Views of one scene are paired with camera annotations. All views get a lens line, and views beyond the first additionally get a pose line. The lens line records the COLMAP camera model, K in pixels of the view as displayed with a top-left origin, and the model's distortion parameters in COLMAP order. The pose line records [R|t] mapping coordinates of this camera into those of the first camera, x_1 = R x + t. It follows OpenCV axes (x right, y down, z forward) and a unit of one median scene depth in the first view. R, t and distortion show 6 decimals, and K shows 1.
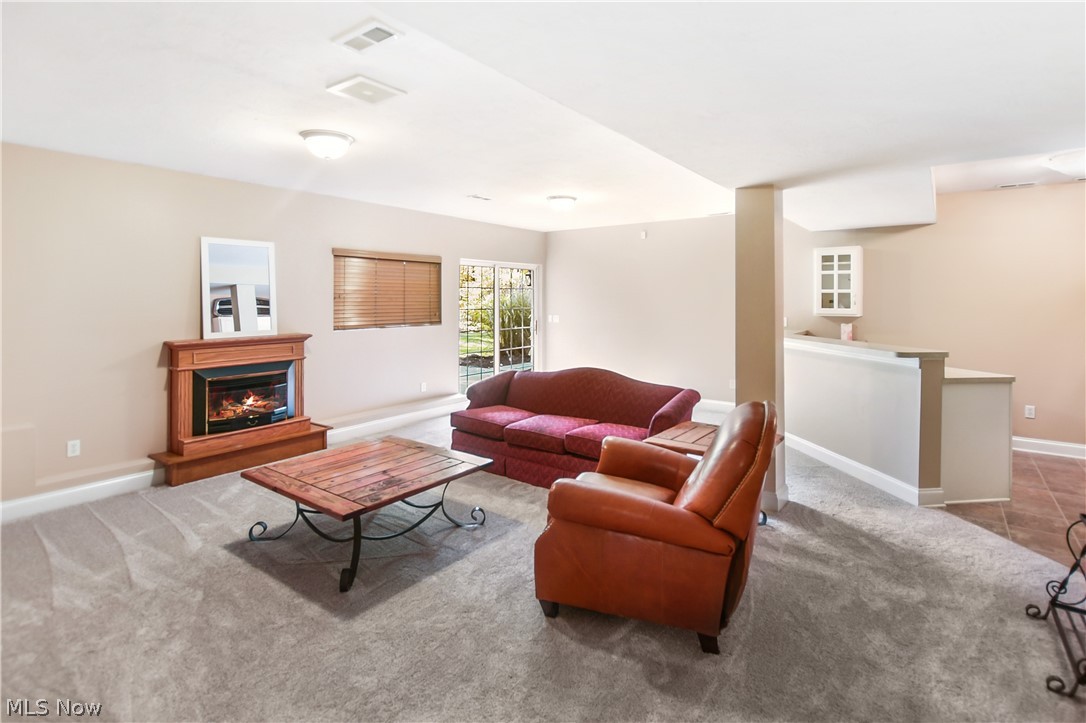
lens RADIAL K [[529.5, 0, 546.5], [0, 529.5, 301.5], [0, 0, 1]] dist [-0.000342, -0.000107]
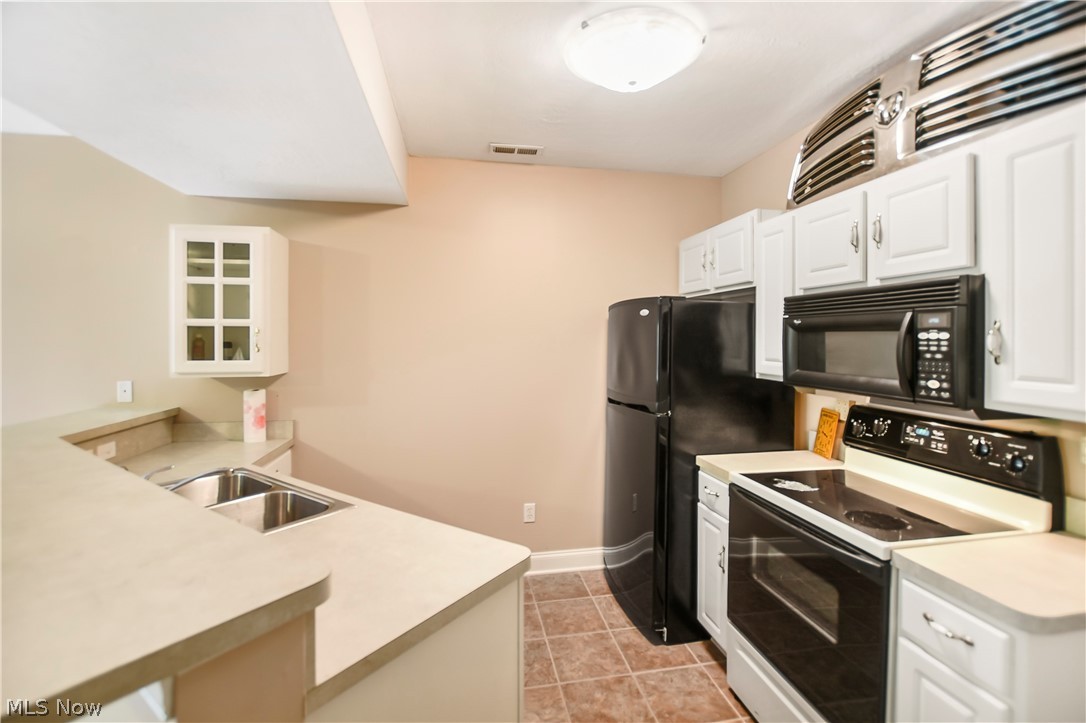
lens RADIAL K [[467.3, 0, 542.5], [0, 467.3, 351.1], [0, 0, 1]] dist [0.002010, -0.000038]
pose [[0.683996, -0.010066, 0.729417, 0.443218], [-0.000347, 0.999900, 0.014124, -0.000608], [-0.729486, -0.009914, 0.683924, 0.522580]]
